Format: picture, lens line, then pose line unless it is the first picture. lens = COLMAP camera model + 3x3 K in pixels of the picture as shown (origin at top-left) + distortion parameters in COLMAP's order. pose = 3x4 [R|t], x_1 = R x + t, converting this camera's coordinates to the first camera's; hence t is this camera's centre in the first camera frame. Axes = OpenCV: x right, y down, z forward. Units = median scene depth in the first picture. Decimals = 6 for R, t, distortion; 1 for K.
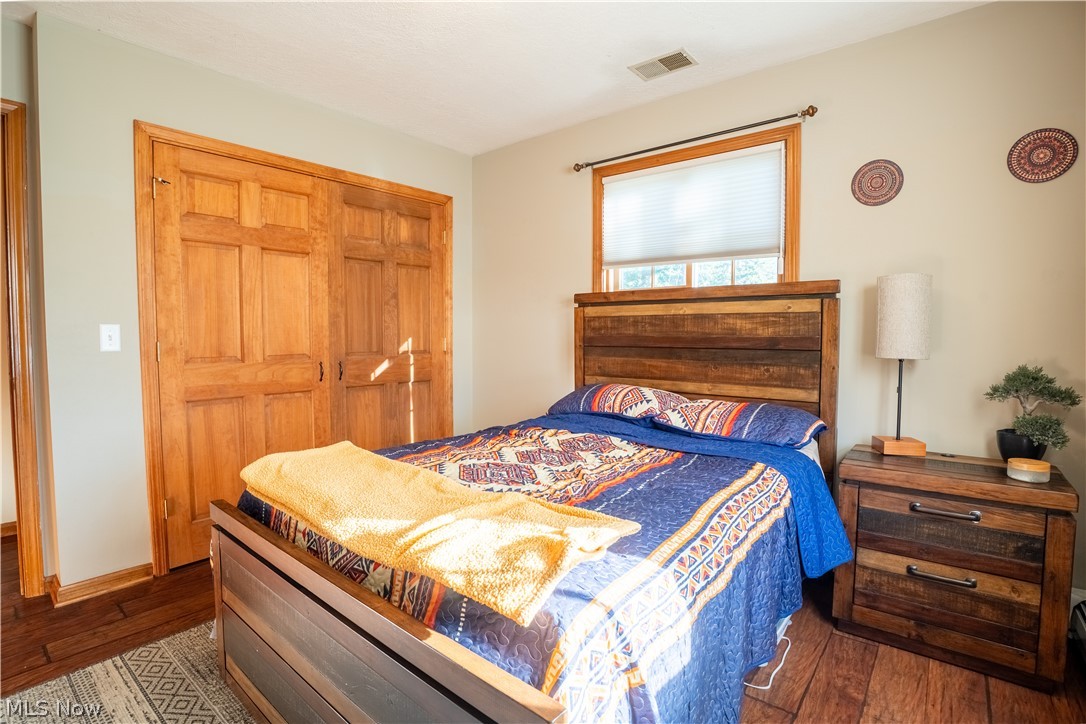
lens RADIAL K [[501.2, 0, 540.2], [0, 501.2, 359.9], [0, 0, 1]] dist [-0.072970, 0.019775]
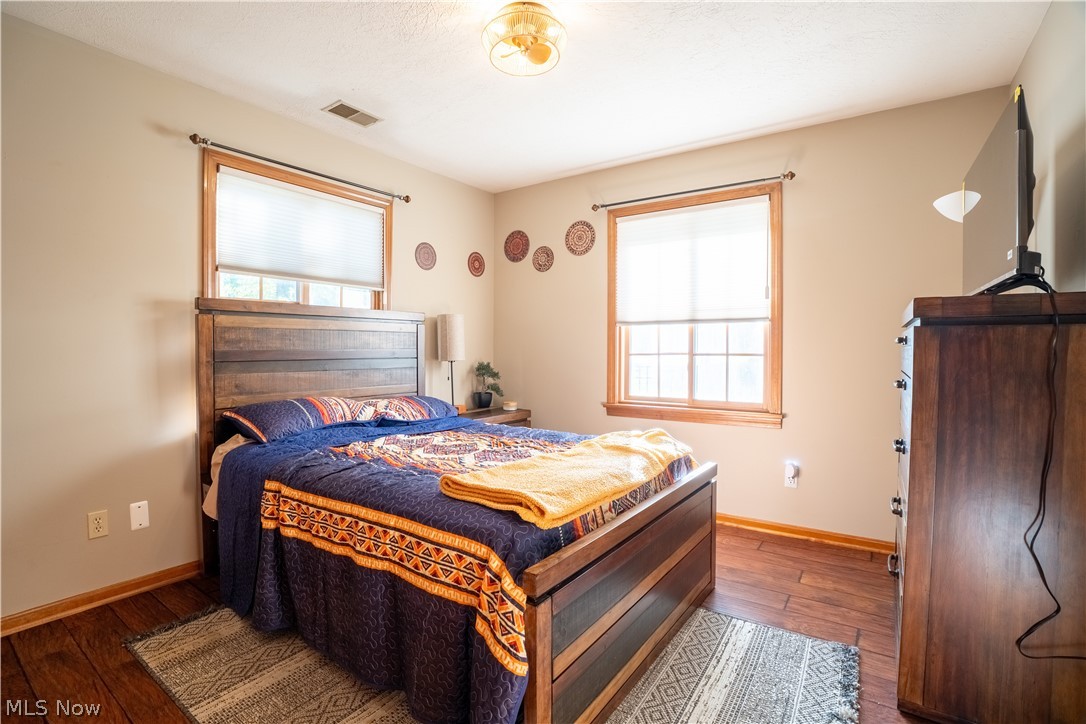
lens RADIAL K [[501.2, 0, 540.2], [0, 501.2, 359.9], [0, 0, 1]] dist [-0.072970, 0.019775]
pose [[-0.061036, -0.022766, 0.997876, -0.790444], [0.054821, 0.998154, 0.026126, -0.025083], [-0.996629, 0.056300, -0.059675, 0.550896]]
